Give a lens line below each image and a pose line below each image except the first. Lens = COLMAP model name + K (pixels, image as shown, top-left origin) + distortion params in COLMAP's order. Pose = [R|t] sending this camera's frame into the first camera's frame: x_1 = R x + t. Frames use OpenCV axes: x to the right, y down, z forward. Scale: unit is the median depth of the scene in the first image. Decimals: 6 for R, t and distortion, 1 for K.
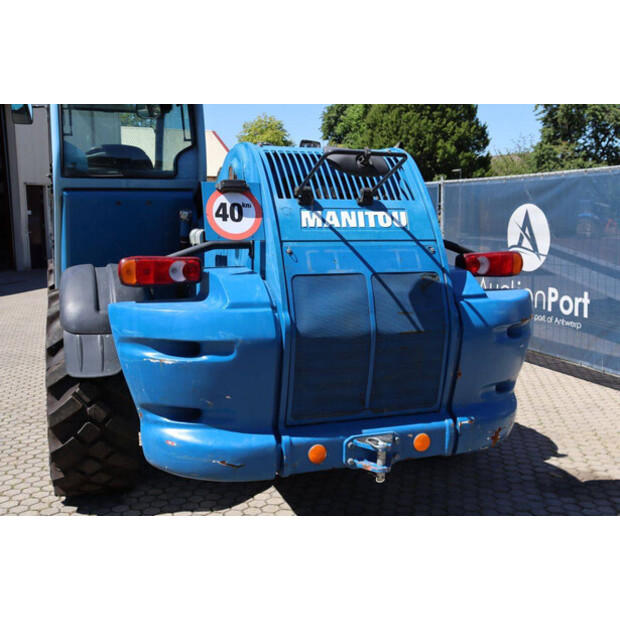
lens RADIAL K [[710.1, 0, 311.8], [0, 710.1, 303.1], [0, 0, 1]] dist [-0.000721, 0.000000]
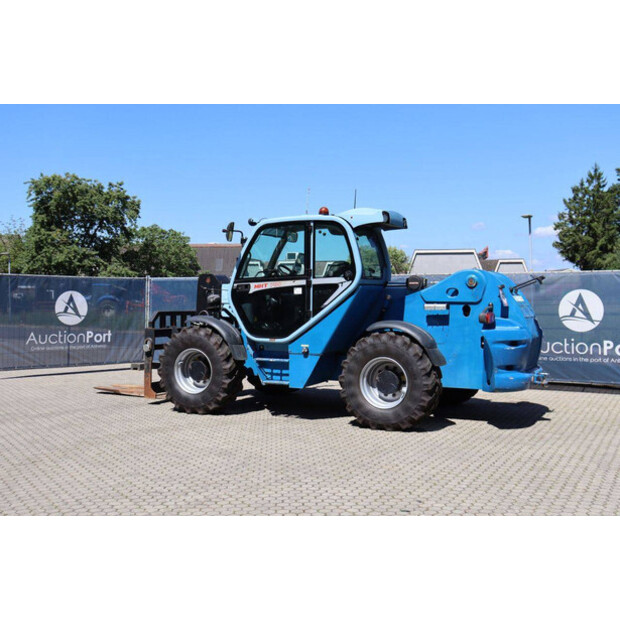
lens RADIAL K [[710.1, 0, 319.3], [0, 710.1, 301.1], [0, 0, 1]] dist [-0.000721, 0.000000]
pose [[0.718120, -0.005540, 0.695898, -2.466818], [0.086971, 0.992843, -0.081844, 0.054095], [-0.690464, 0.119297, 0.713462, -0.465637]]
